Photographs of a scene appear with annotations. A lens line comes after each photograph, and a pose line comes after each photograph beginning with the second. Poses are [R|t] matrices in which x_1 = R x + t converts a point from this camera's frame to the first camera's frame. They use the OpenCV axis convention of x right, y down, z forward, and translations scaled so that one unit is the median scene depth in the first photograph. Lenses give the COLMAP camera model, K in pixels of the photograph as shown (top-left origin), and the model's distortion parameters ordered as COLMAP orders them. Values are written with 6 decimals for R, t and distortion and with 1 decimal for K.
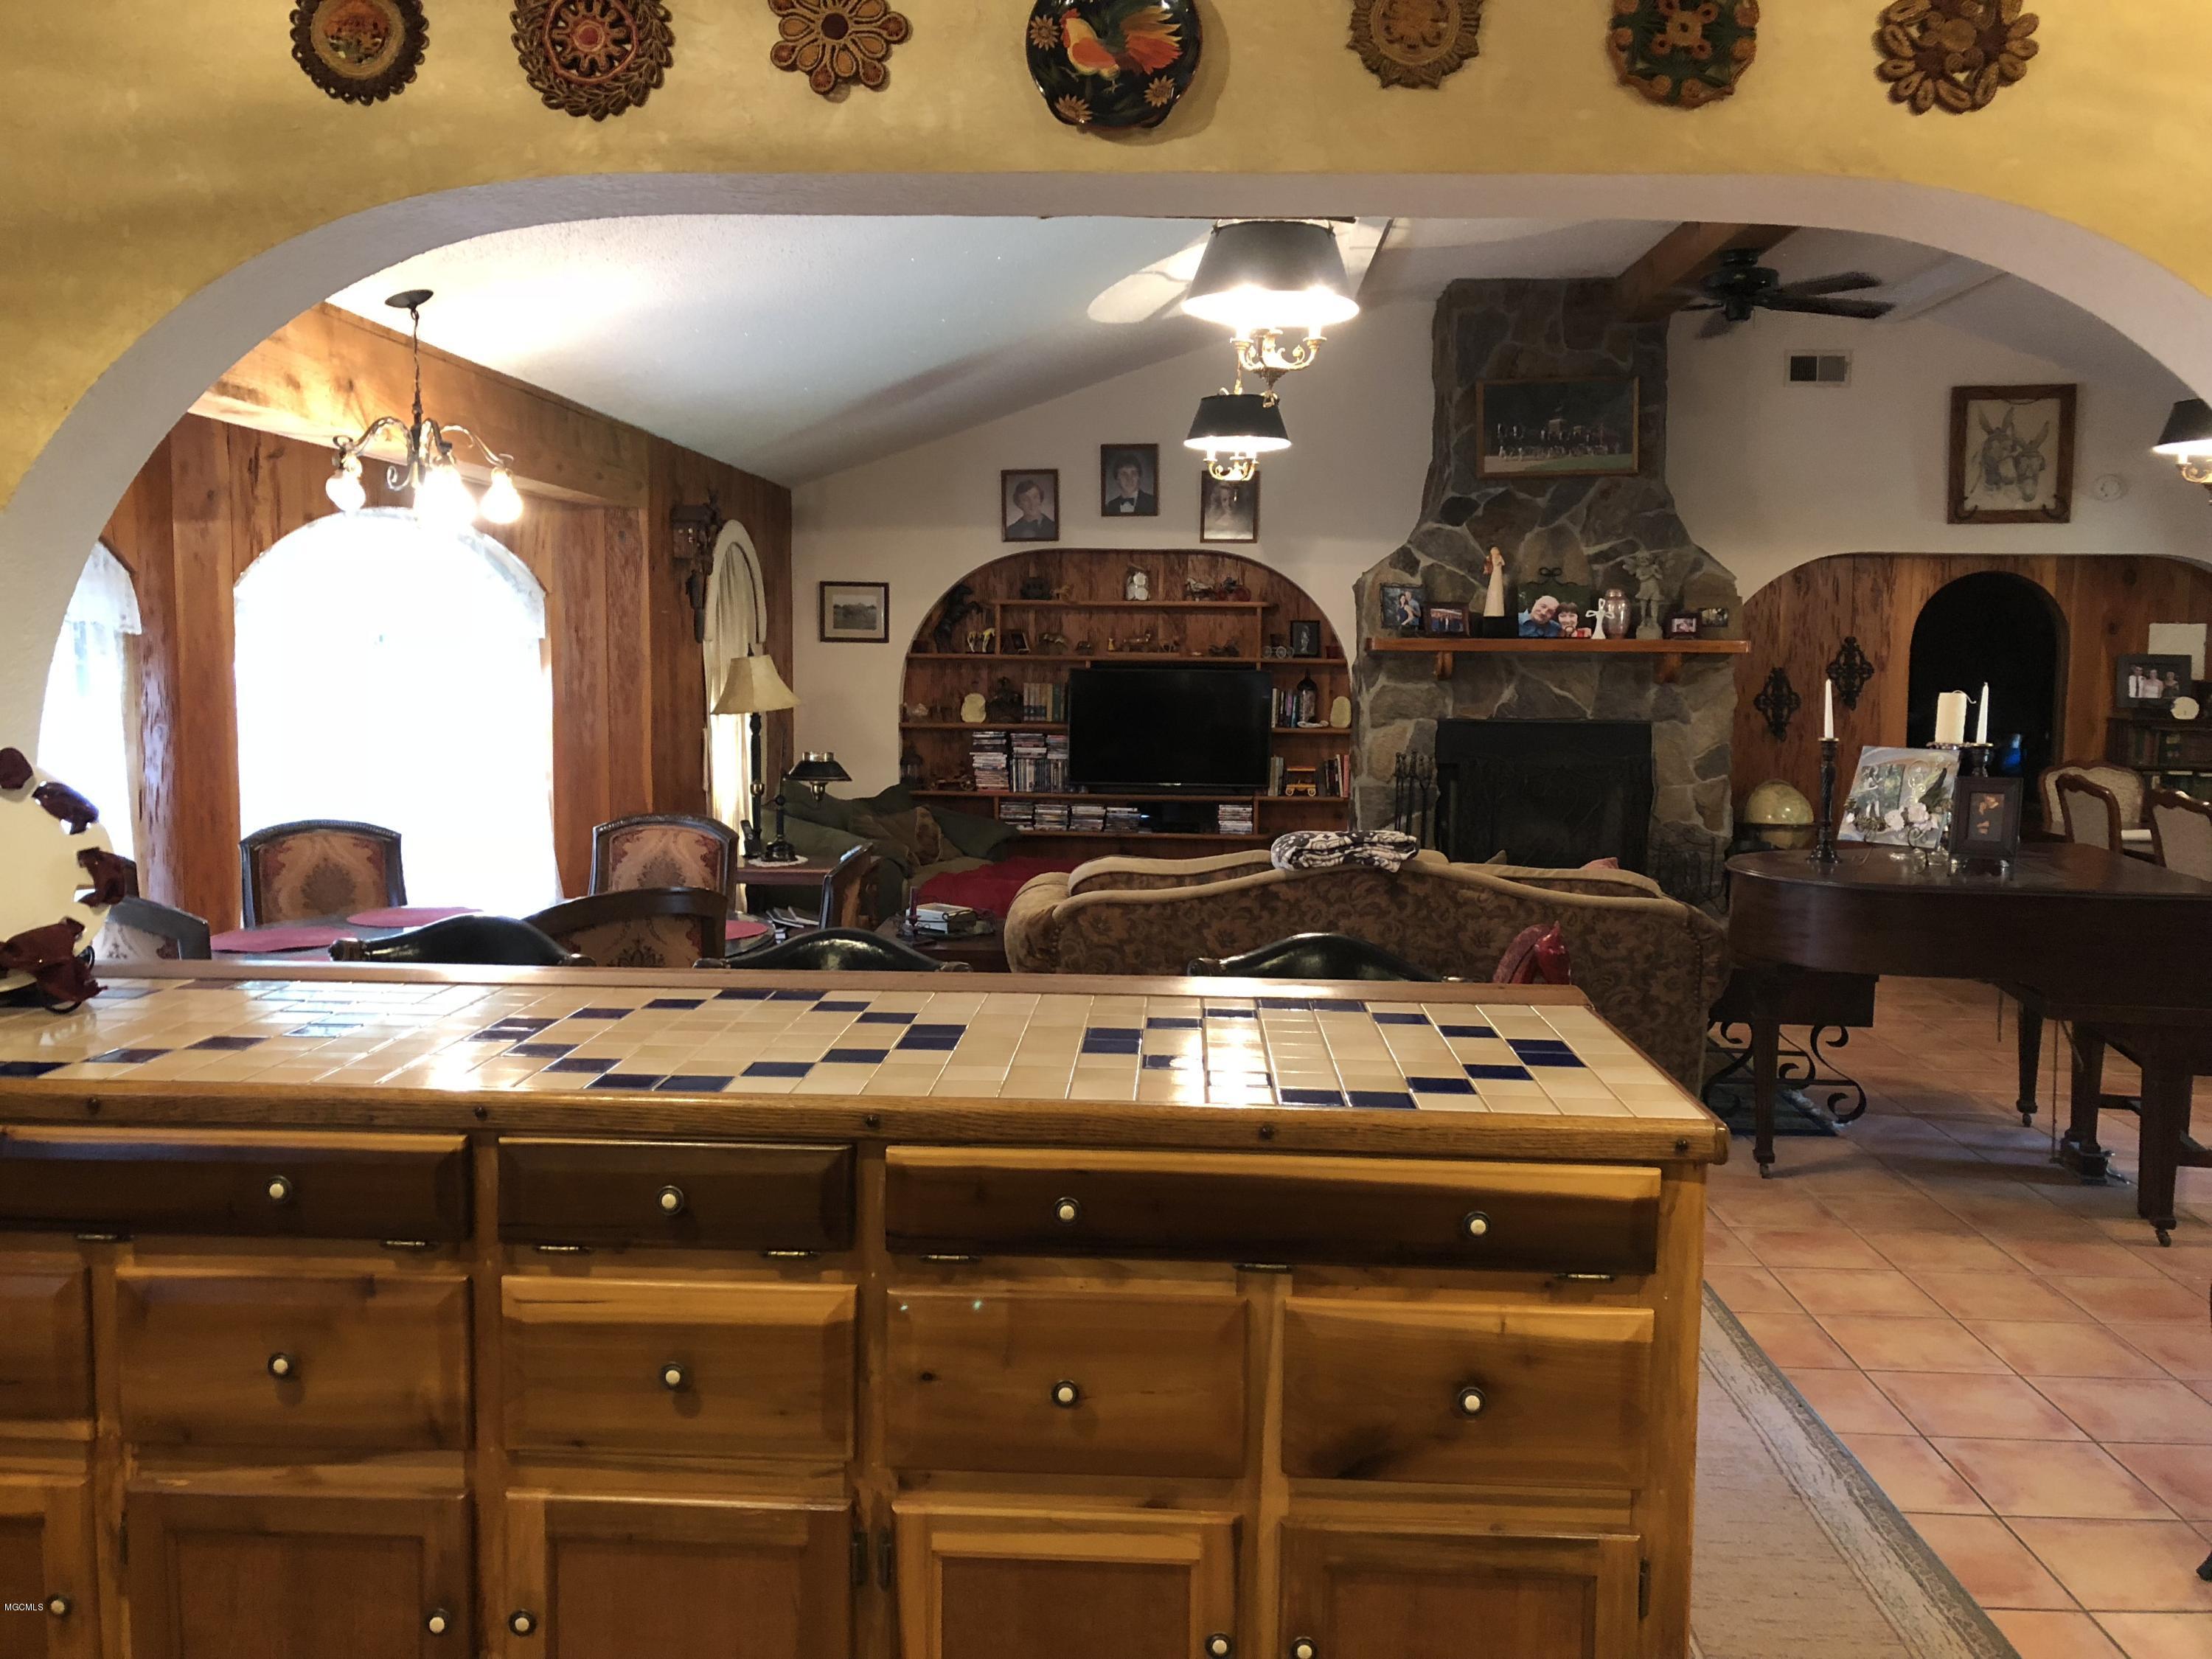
lens RADIAL K [[1824.7, 0, 1084.6], [0, 1824.7, 807.8], [0, 0, 1]] dist [0.032357, -0.025736]
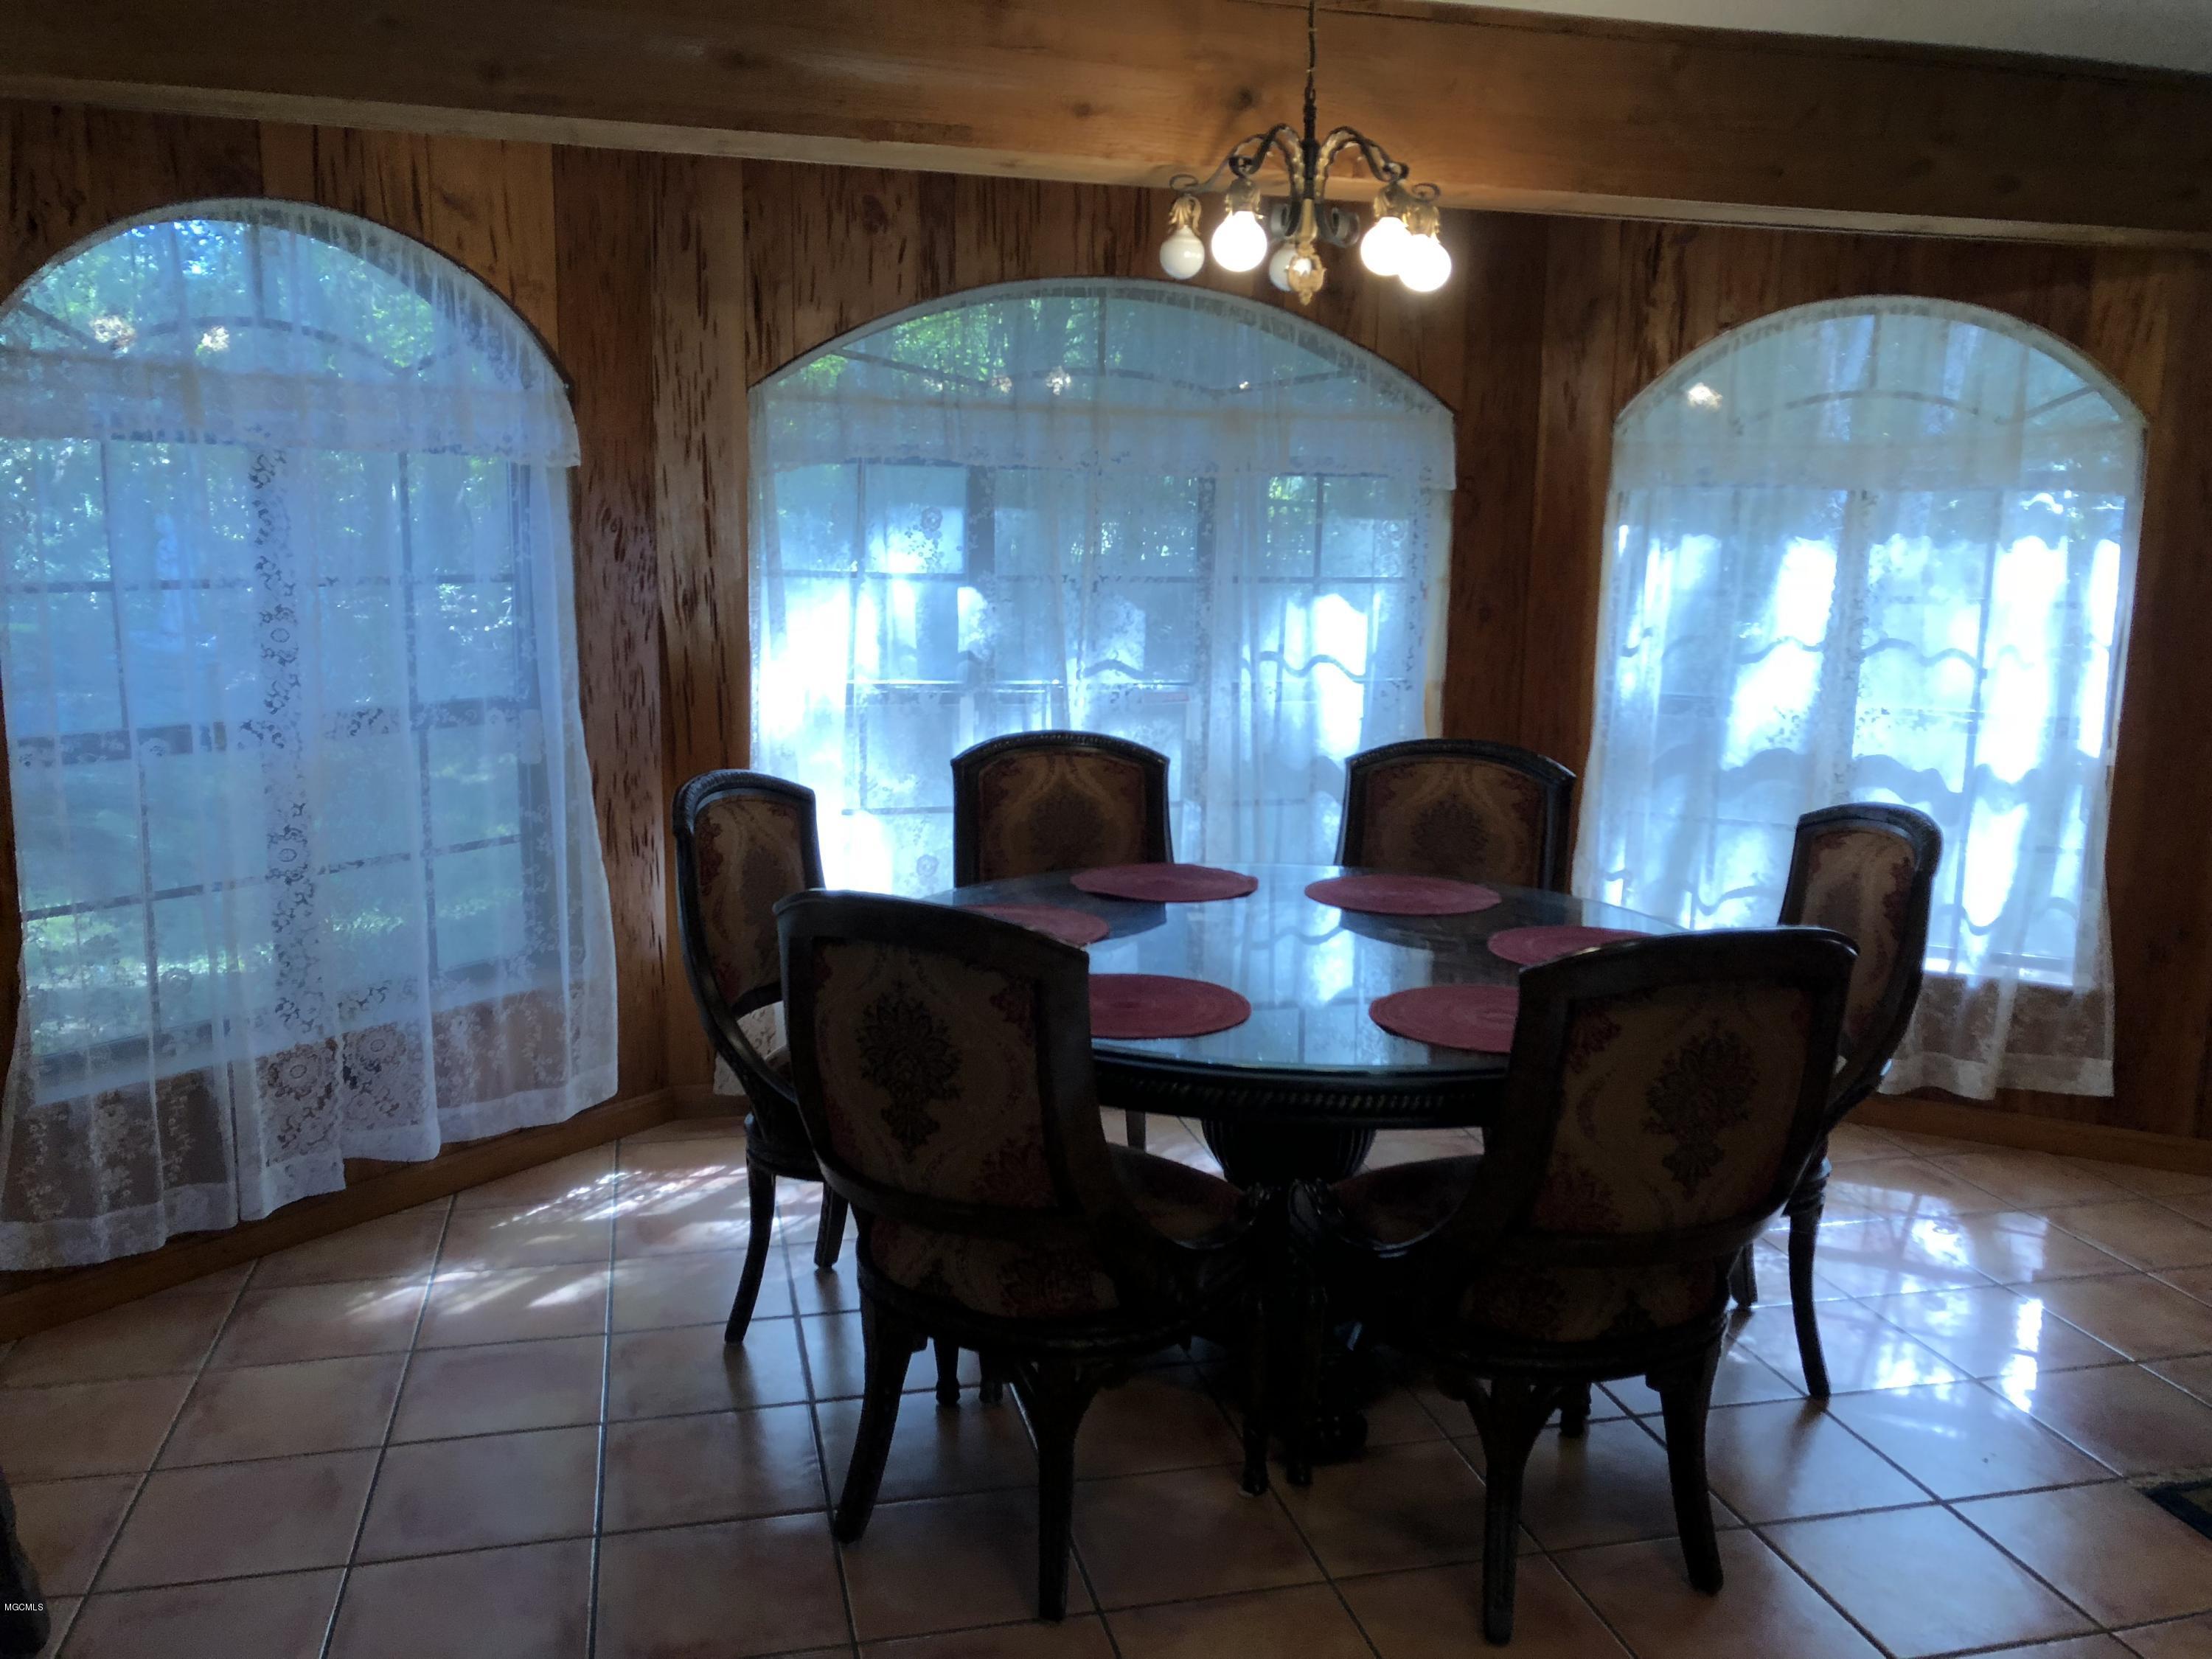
lens RADIAL K [[1824.7, 0, 1131.0], [0, 1824.7, 802.1], [0, 0, 1]] dist [0.032357, -0.025736]
pose [[0.306665, 0.146371, -0.940496, 0.128533], [-0.096650, 0.987786, 0.122217, -0.027497], [0.946898, 0.053419, 0.317066, 0.384735]]
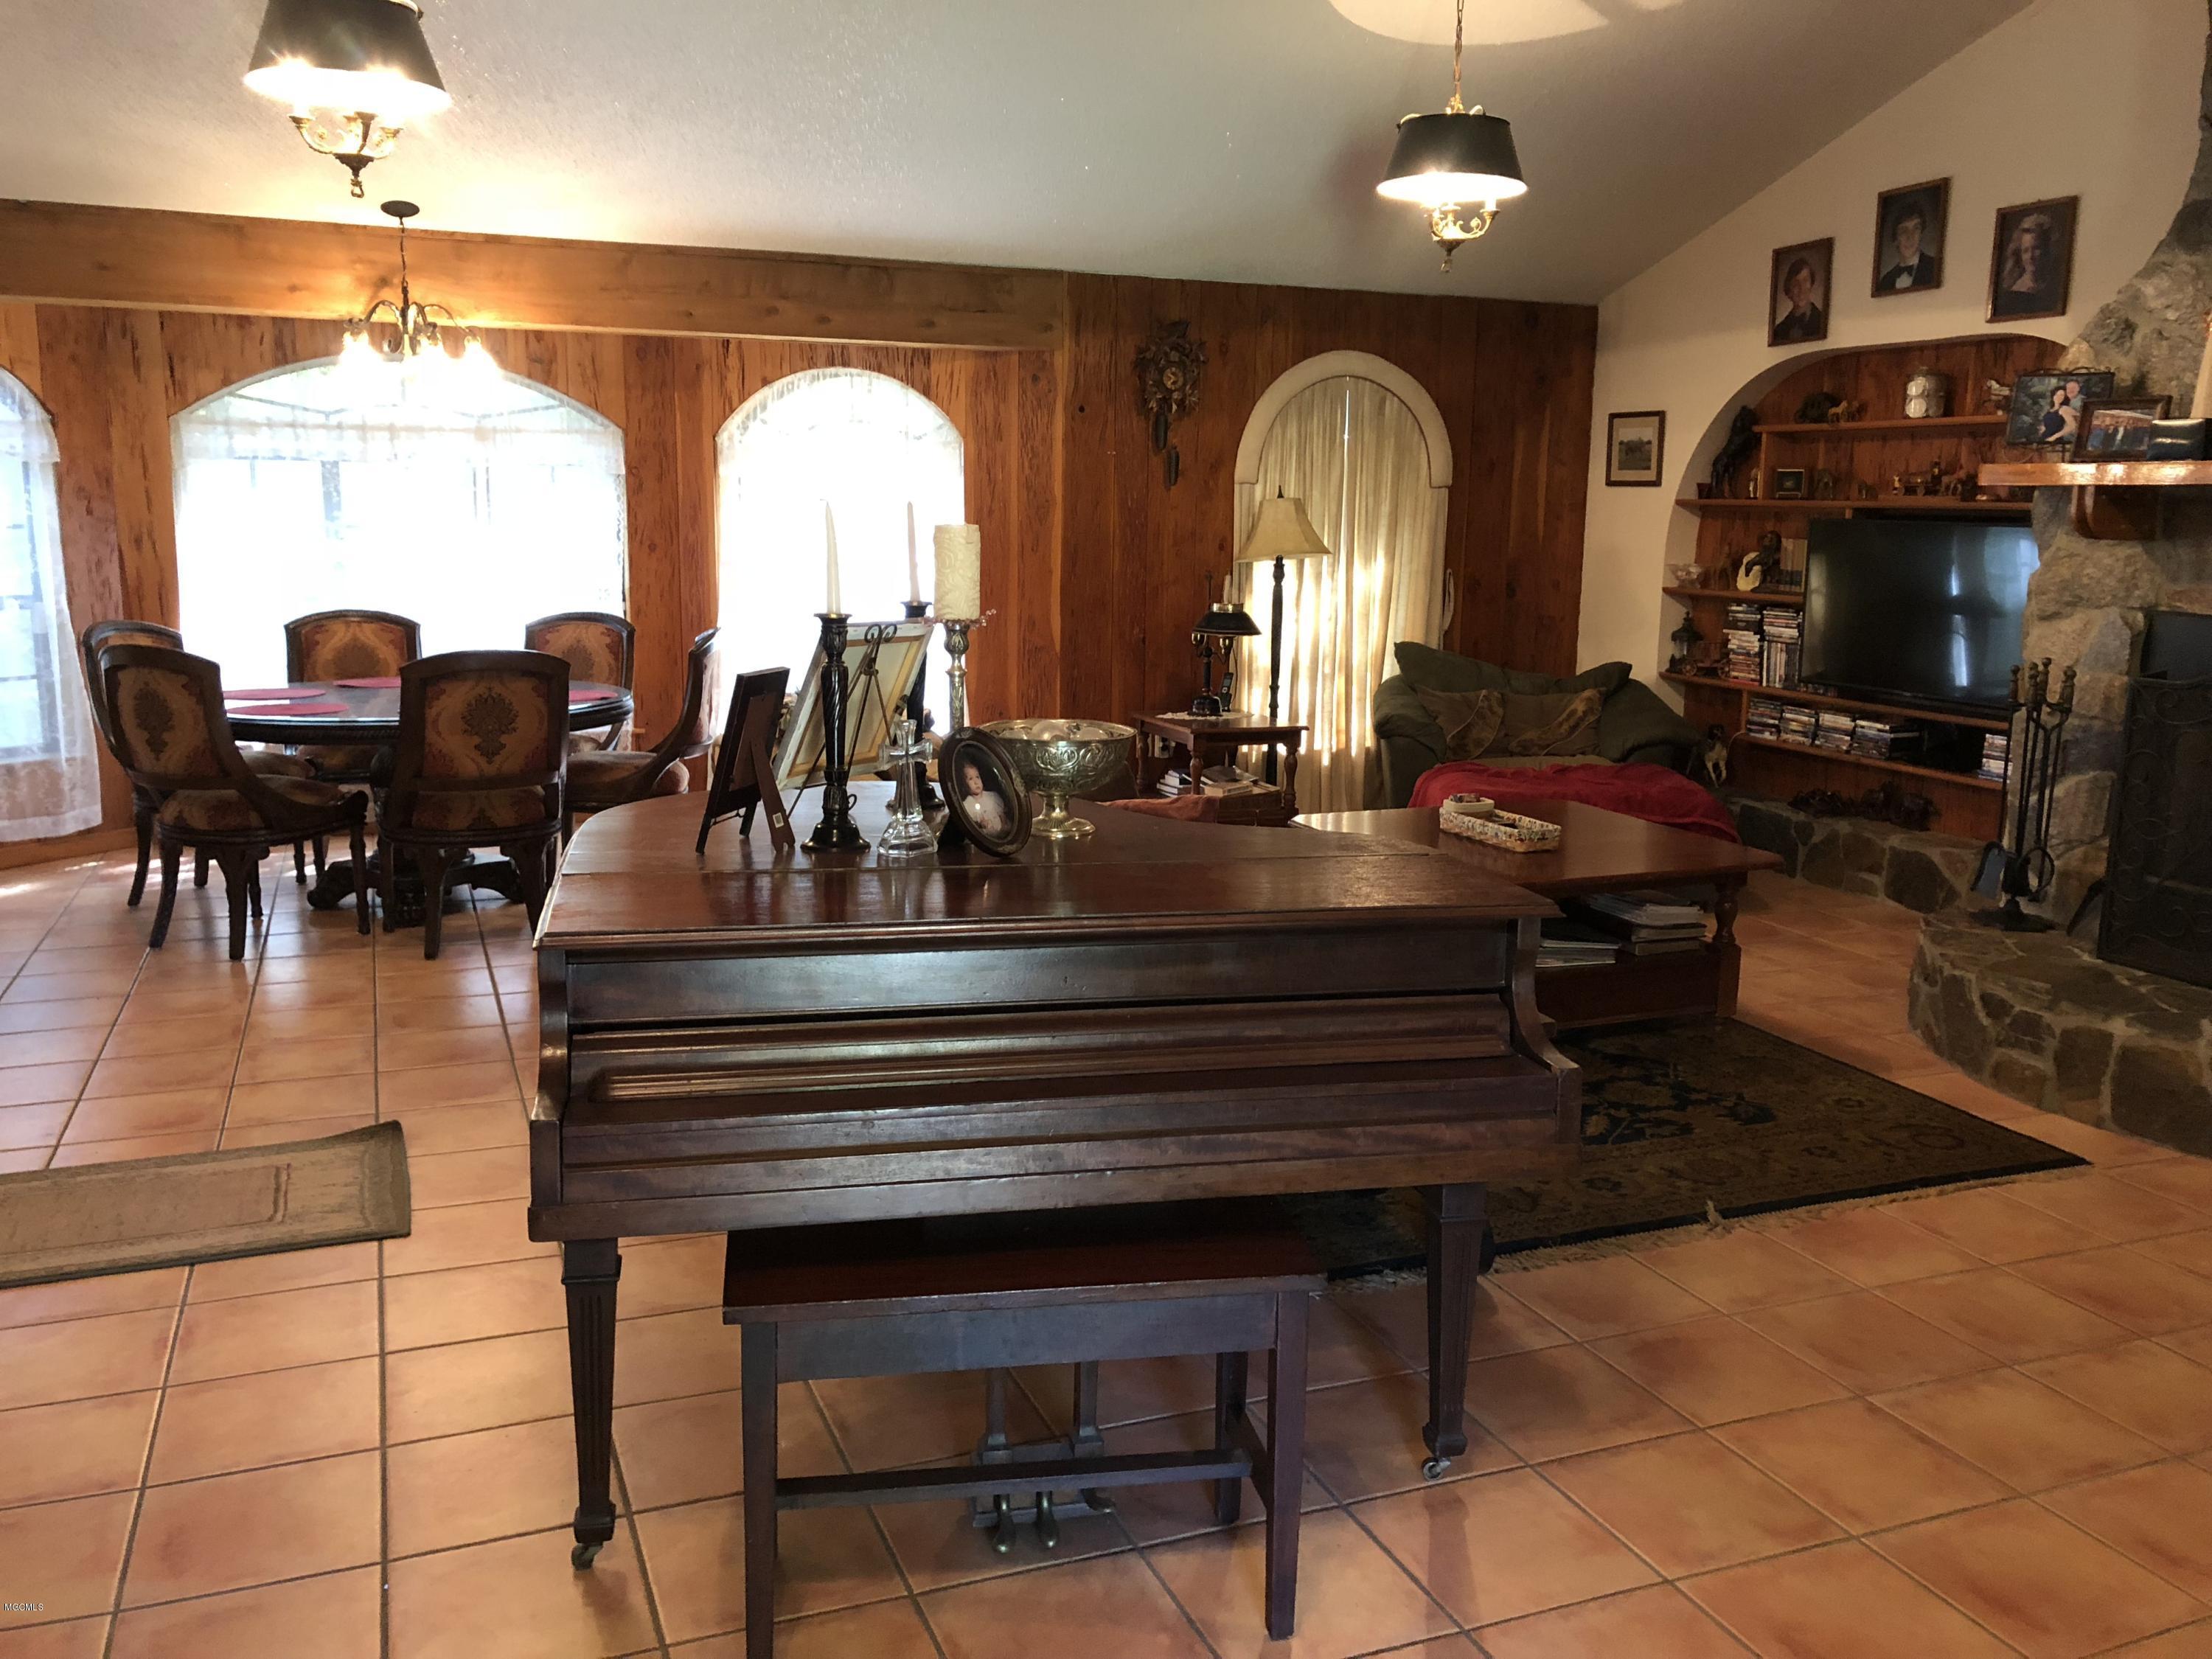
lens RADIAL K [[1824.7, 0, 1114.5], [0, 1824.7, 791.0], [0, 0, 1]] dist [0.032357, -0.025736]
pose [[0.425636, 0.139294, -0.894109, 0.552097], [-0.086546, 0.989818, 0.113005, -0.029309], [0.900746, 0.029283, 0.433358, 0.459385]]
